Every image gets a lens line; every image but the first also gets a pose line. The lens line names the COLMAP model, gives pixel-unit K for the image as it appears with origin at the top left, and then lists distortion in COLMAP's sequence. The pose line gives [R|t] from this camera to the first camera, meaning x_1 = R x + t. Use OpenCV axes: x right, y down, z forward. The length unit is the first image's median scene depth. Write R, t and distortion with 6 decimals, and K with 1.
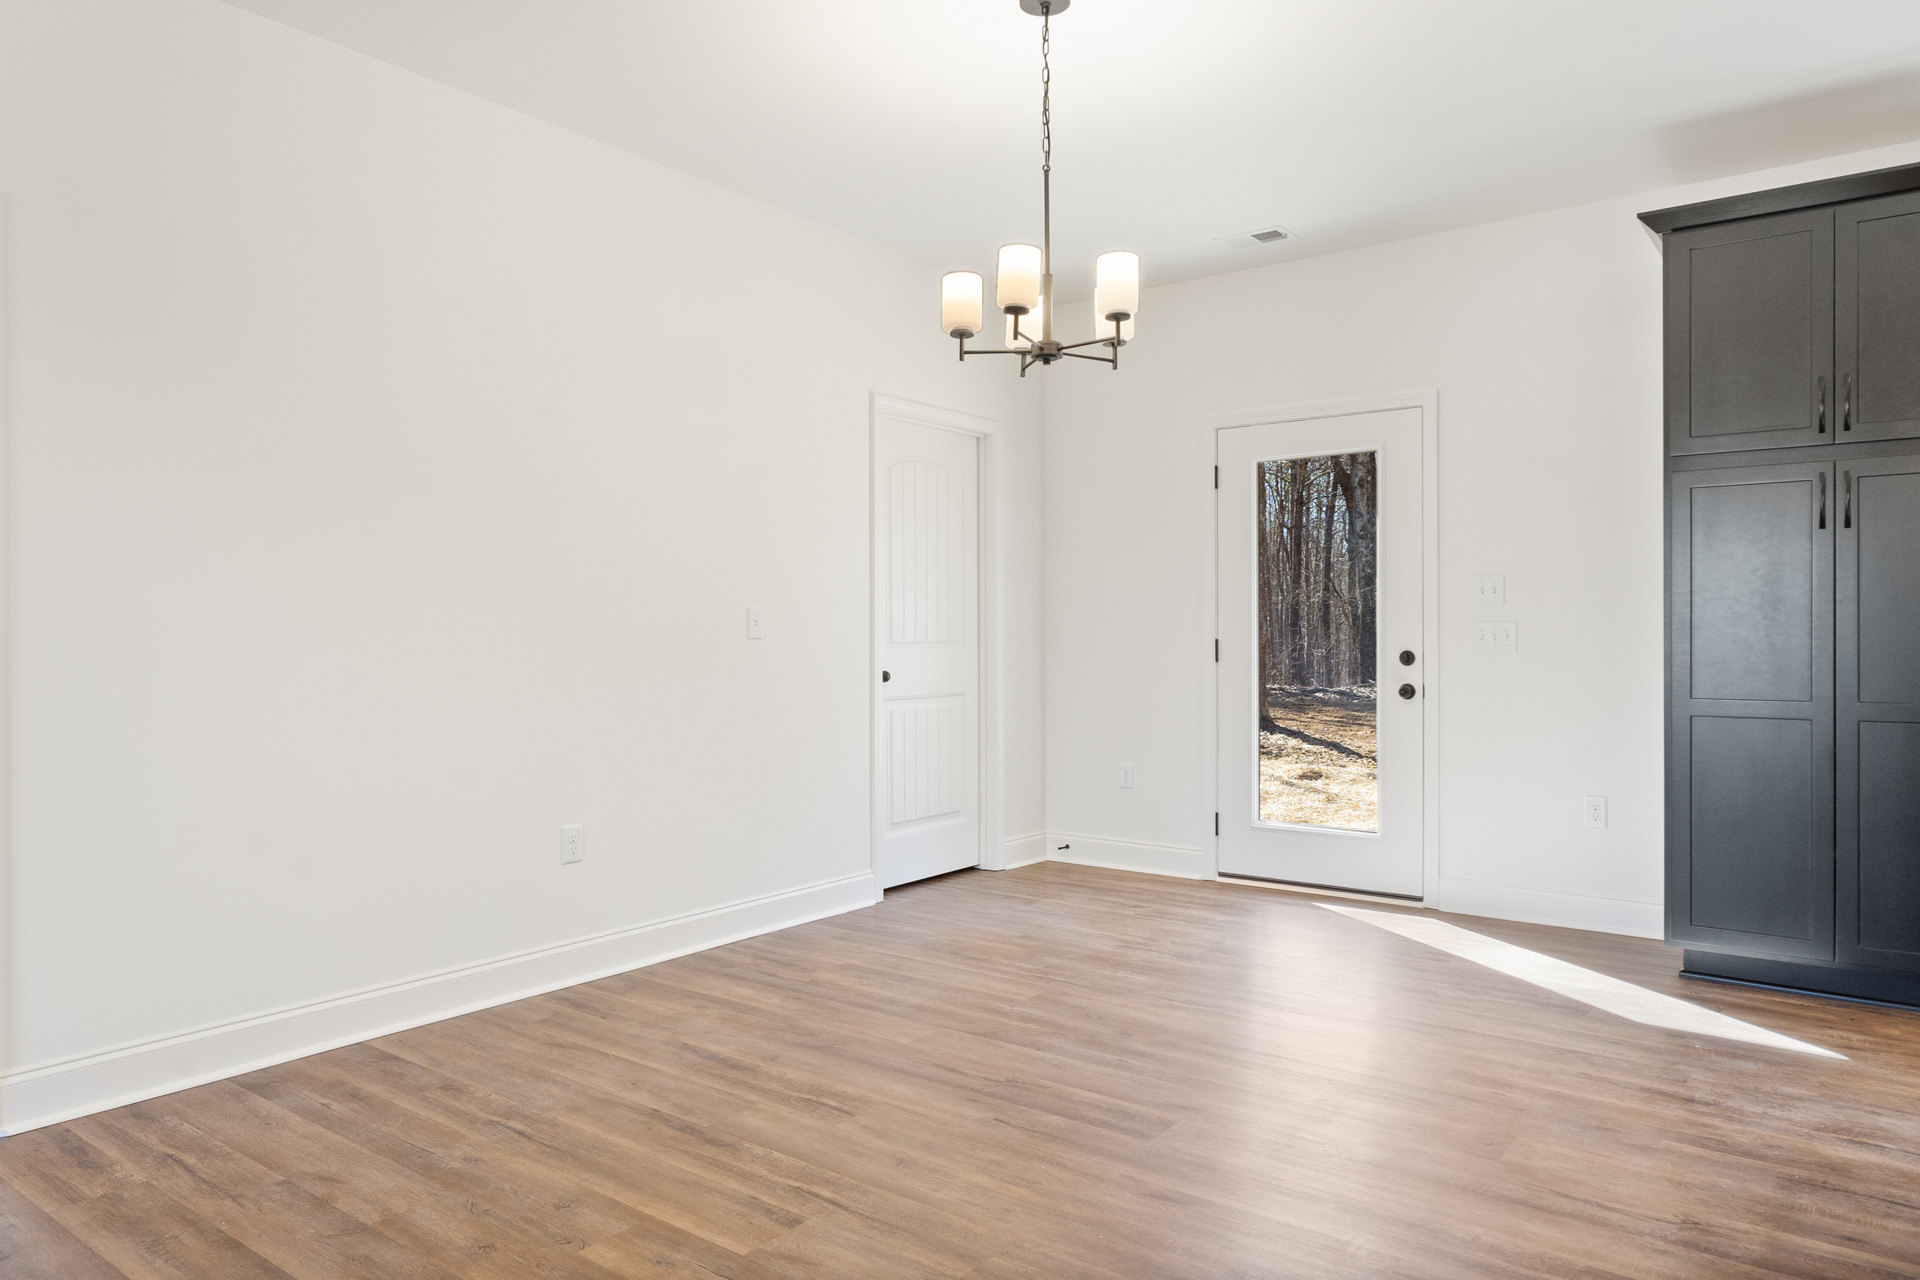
lens RADIAL K [[1243.5, 0, 960.0], [0, 1243.5, 640.0], [0, 0, 1]] dist [-0.003359, -0.000146]
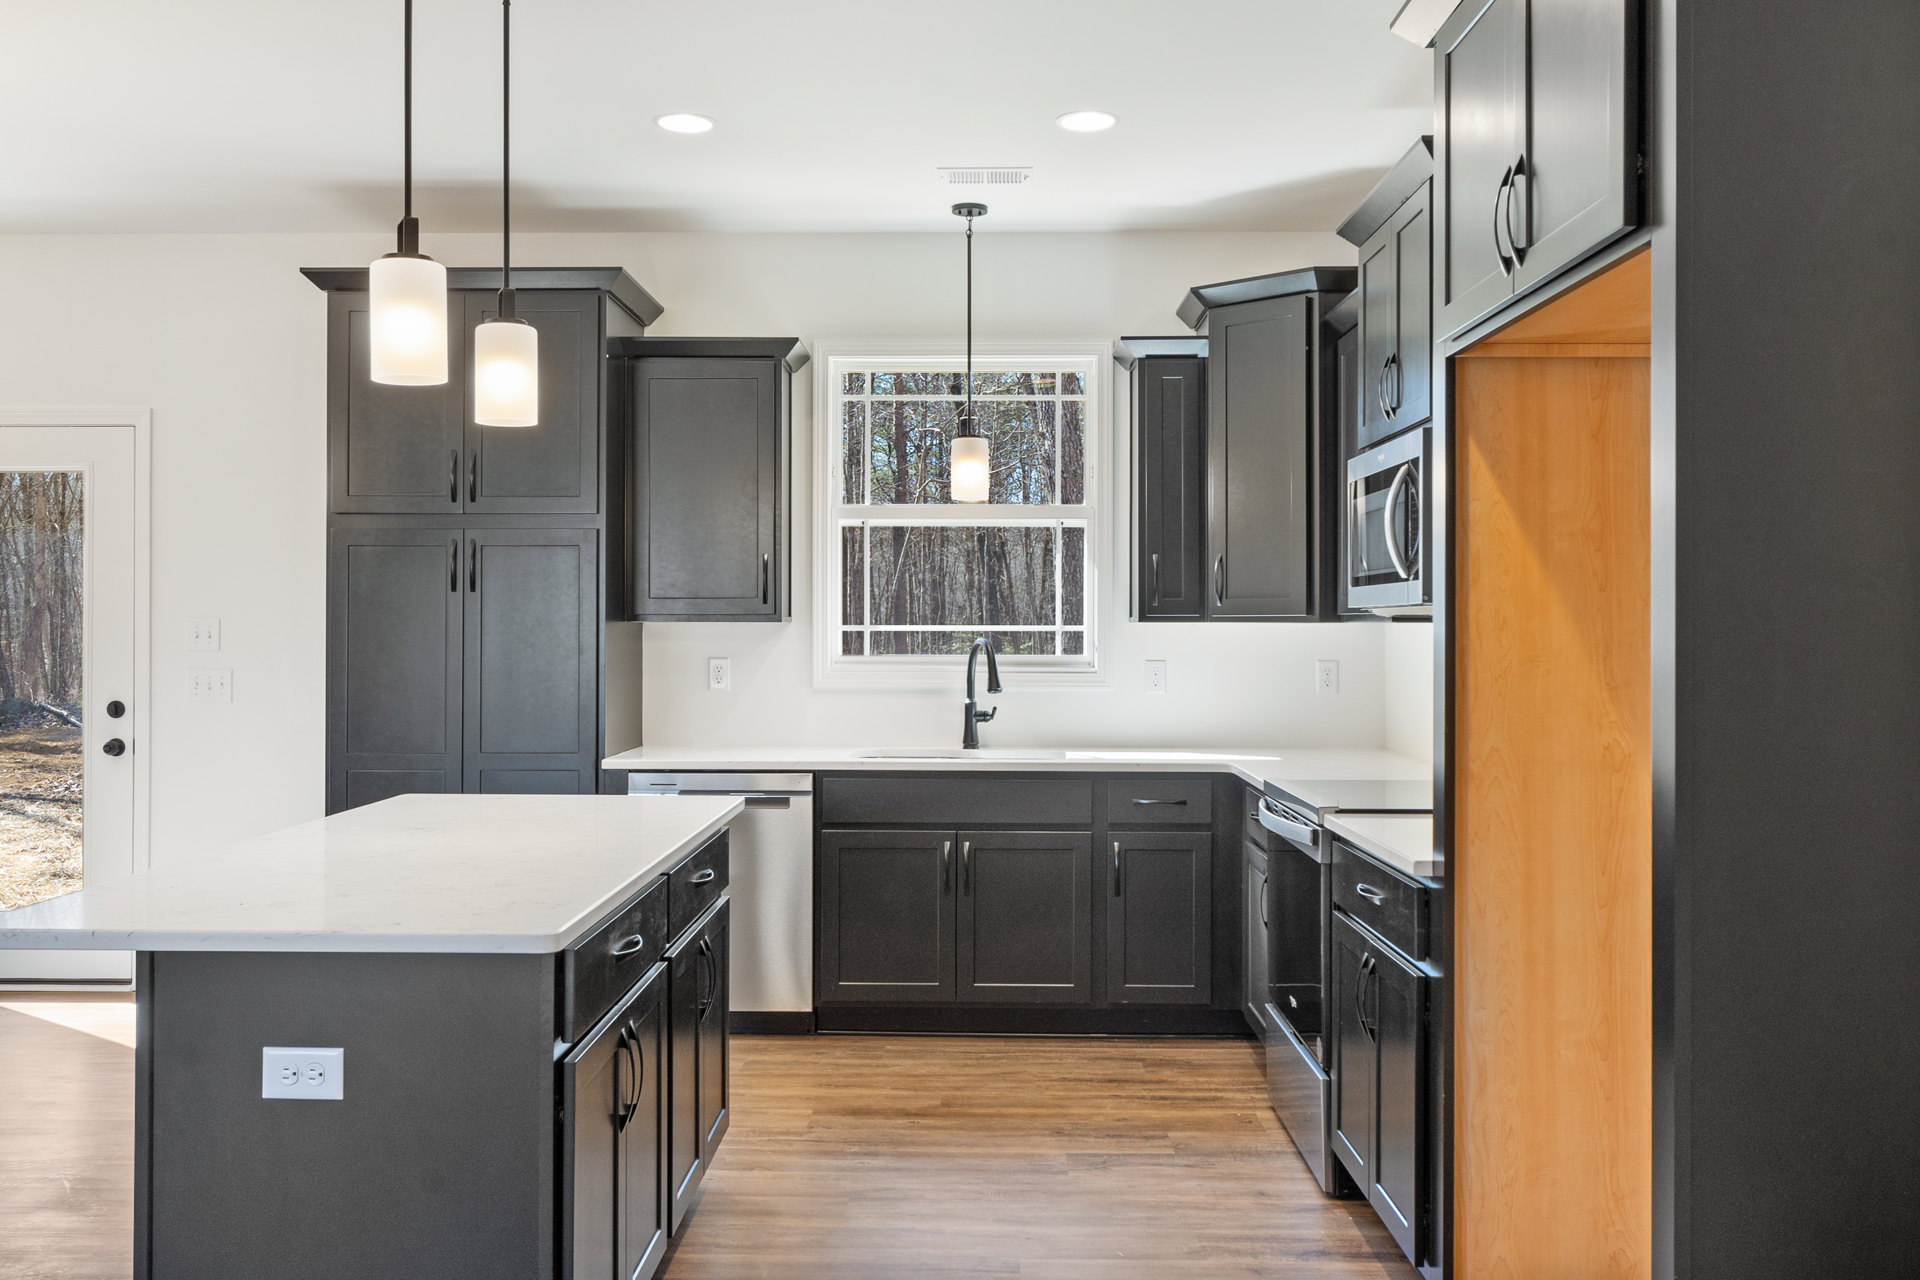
lens RADIAL K [[1646.9, 0, 958.4], [0, 1646.9, 608.1], [0, 0, 1]] dist [-0.004853, -0.001384]
pose [[0.810273, 0.007808, 0.586001, 0.256299], [0.000756, 0.999897, -0.014367, -0.064887], [-0.586052, 0.012084, 0.810183, -0.482774]]
